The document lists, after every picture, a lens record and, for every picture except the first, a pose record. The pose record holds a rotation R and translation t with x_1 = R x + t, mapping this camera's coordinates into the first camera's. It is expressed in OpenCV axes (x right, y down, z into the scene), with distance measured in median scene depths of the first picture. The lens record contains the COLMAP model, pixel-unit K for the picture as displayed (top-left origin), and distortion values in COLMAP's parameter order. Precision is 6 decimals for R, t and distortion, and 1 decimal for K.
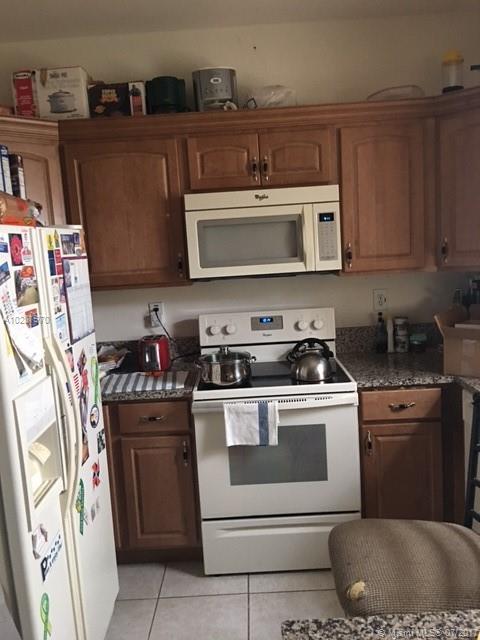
lens RADIAL K [[545.6, 0, 248.3], [0, 545.6, 308.4], [0, 0, 1]] dist [0.098454, -0.129126]
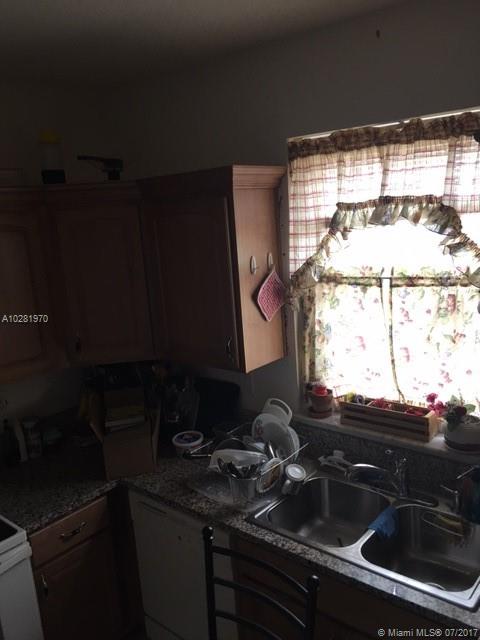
lens RADIAL K [[545.6, 0, 241.4], [0, 545.6, 317.1], [0, 0, 1]] dist [0.098454, -0.129126]
pose [[0.650255, -0.139101, 0.746873, -0.164416], [0.125517, 0.989255, 0.074964, -0.195509], [-0.749276, 0.045000, 0.660728, 0.170287]]
